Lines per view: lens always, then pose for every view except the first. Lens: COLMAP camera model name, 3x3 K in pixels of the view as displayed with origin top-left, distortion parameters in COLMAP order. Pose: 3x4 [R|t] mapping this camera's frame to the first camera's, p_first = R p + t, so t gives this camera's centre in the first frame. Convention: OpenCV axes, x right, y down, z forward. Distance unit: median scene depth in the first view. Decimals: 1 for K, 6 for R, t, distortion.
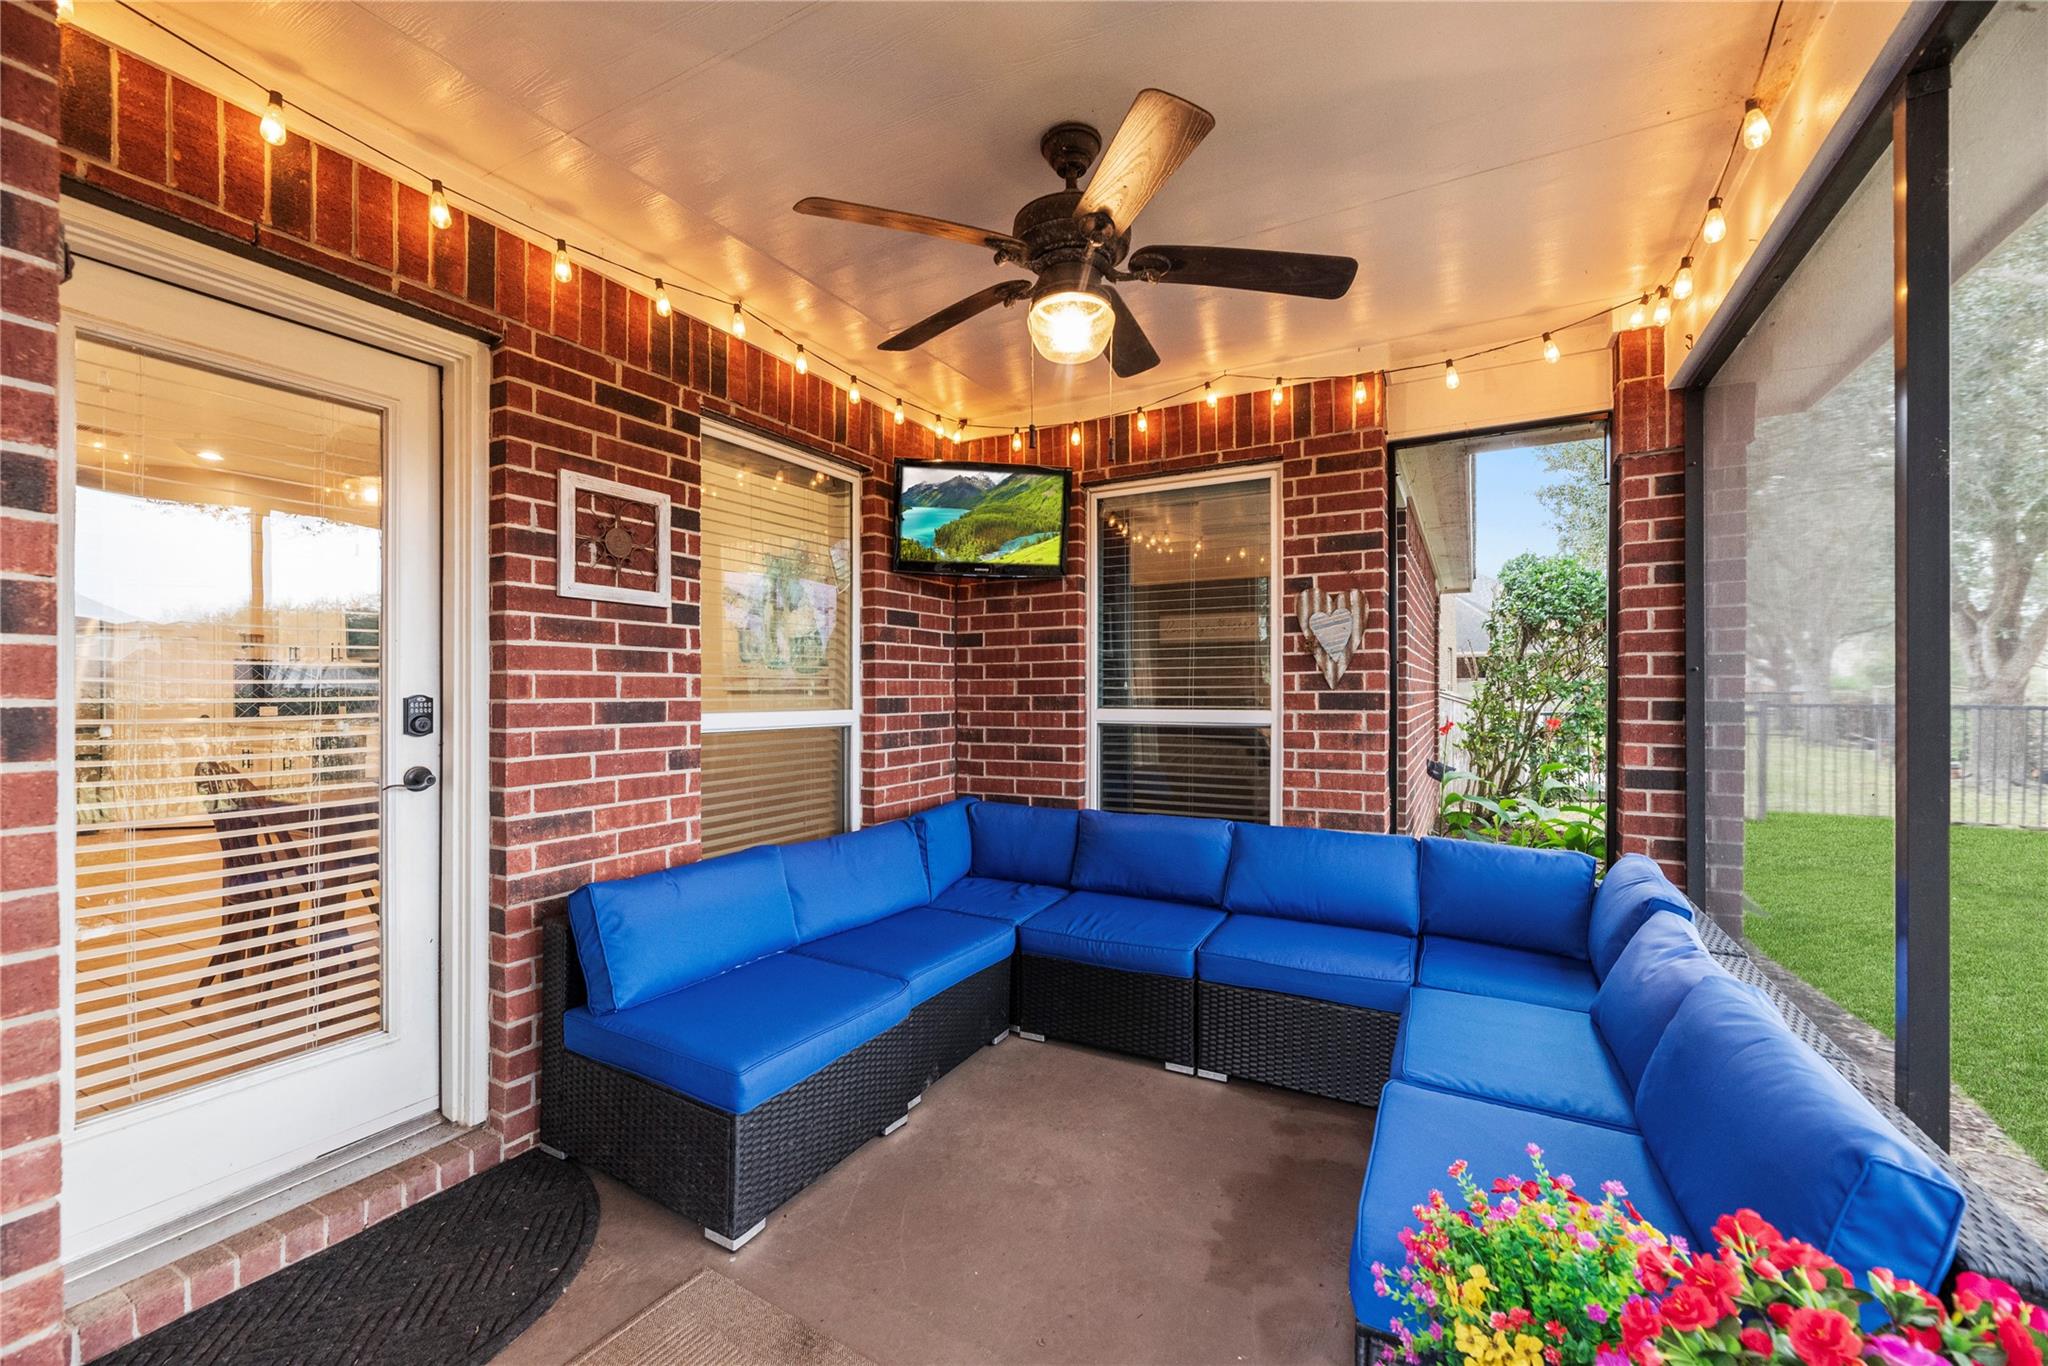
lens RADIAL K [[817.2, 0, 1025.7], [0, 817.2, 691.4], [0, 0, 1]] dist [-0.000427, 0.000003]
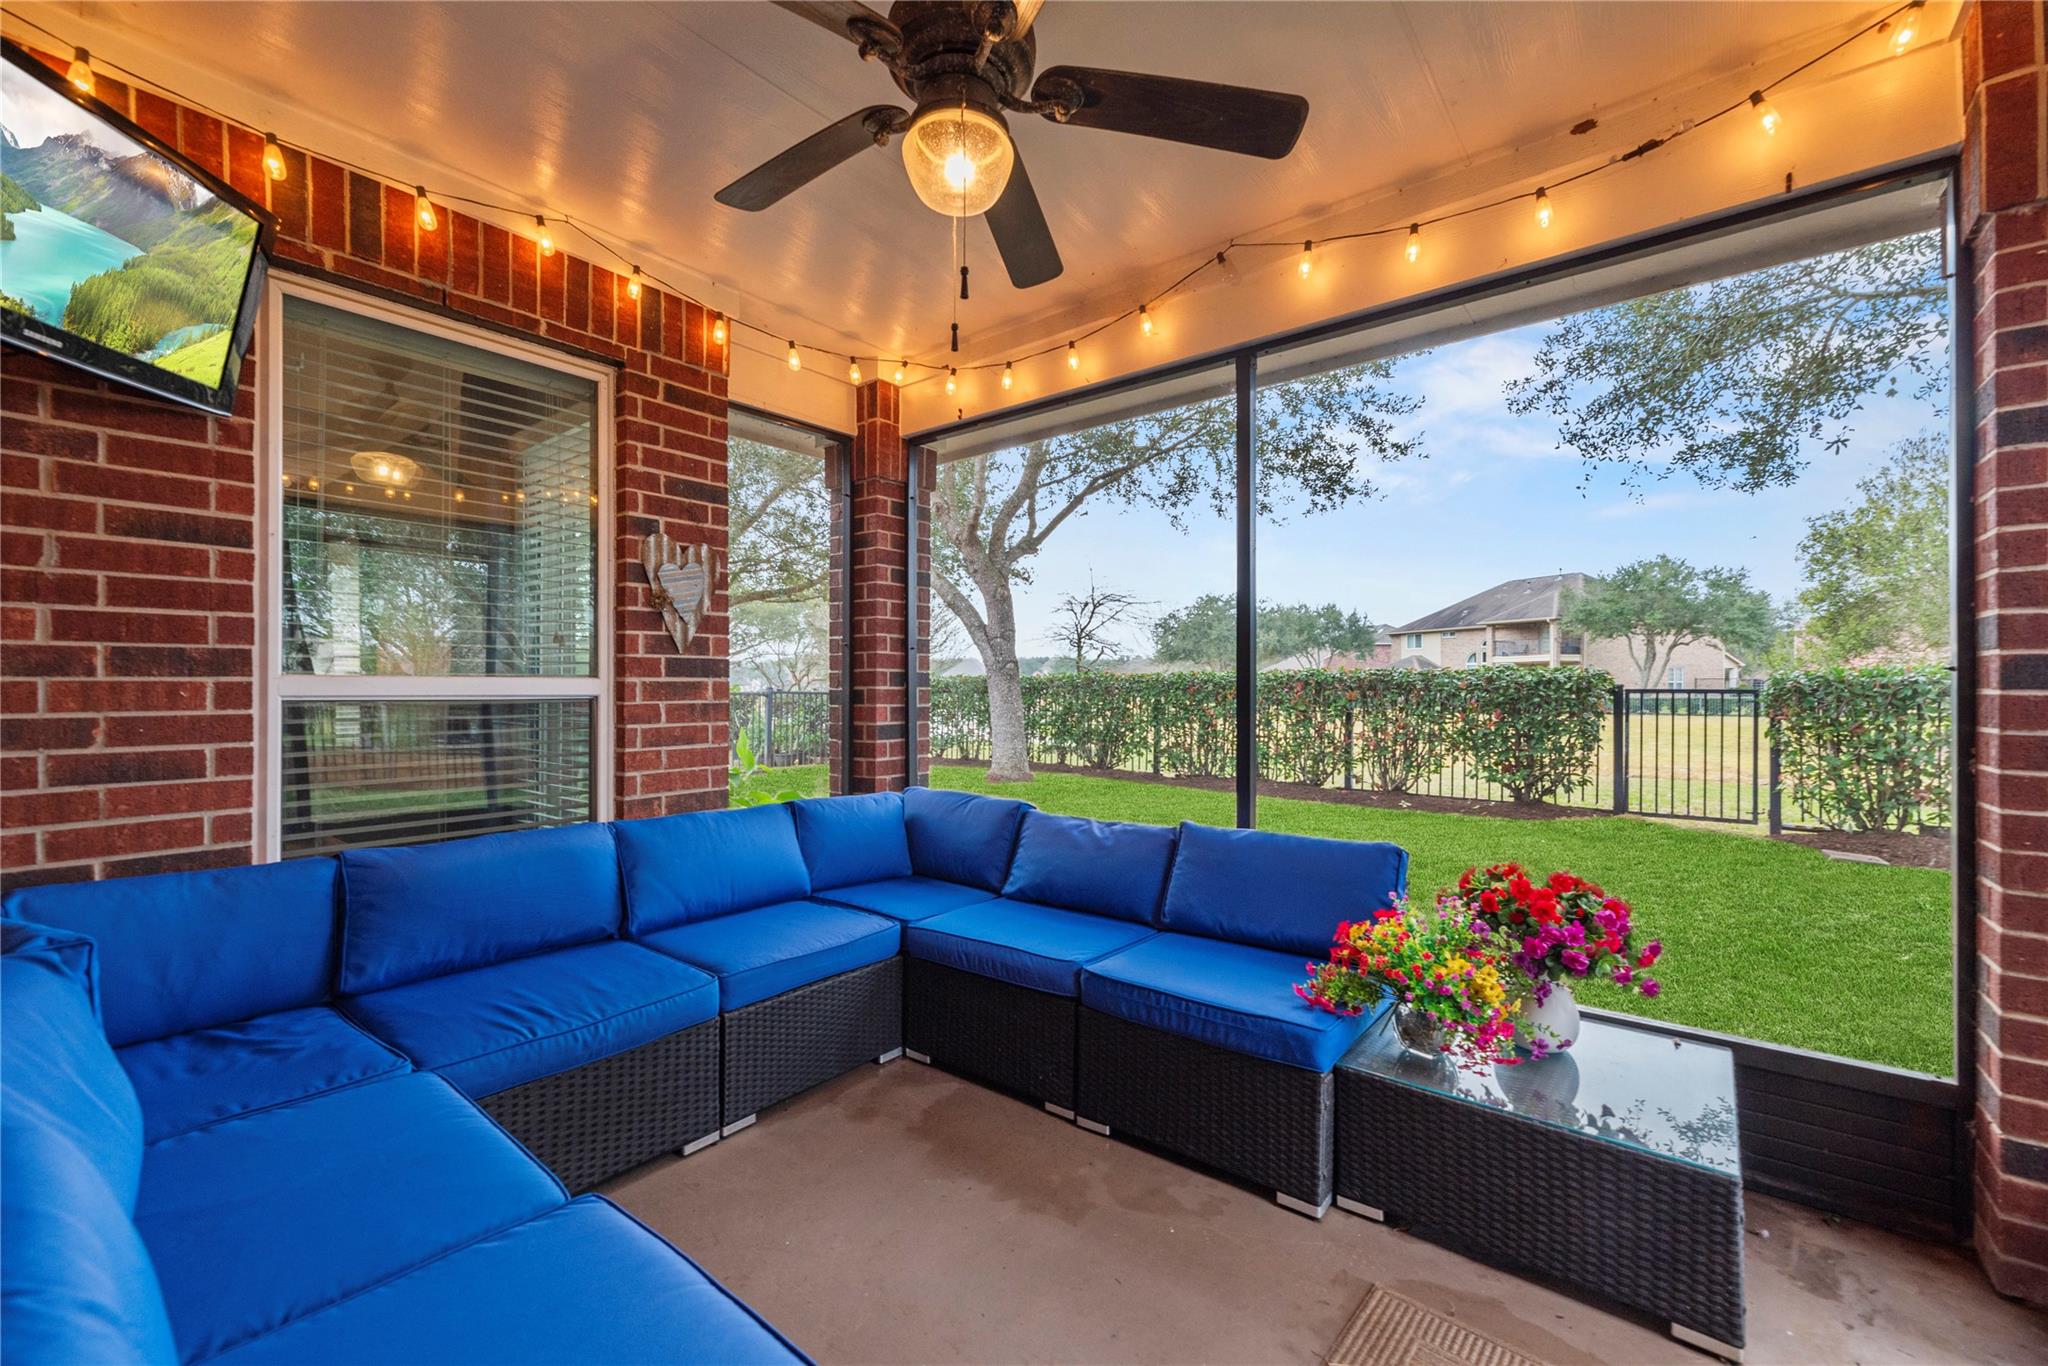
lens RADIAL K [[826.9, 0, 1025.6], [0, 826.9, 688.4], [0, 0, 1]] dist [0.001596, 0.000189]
pose [[0.188514, 0.004077, 0.982062, -0.424547], [0.001037, 0.999990, -0.004351, 0.038792], [-0.982070, 0.001838, 0.188508, 0.471290]]
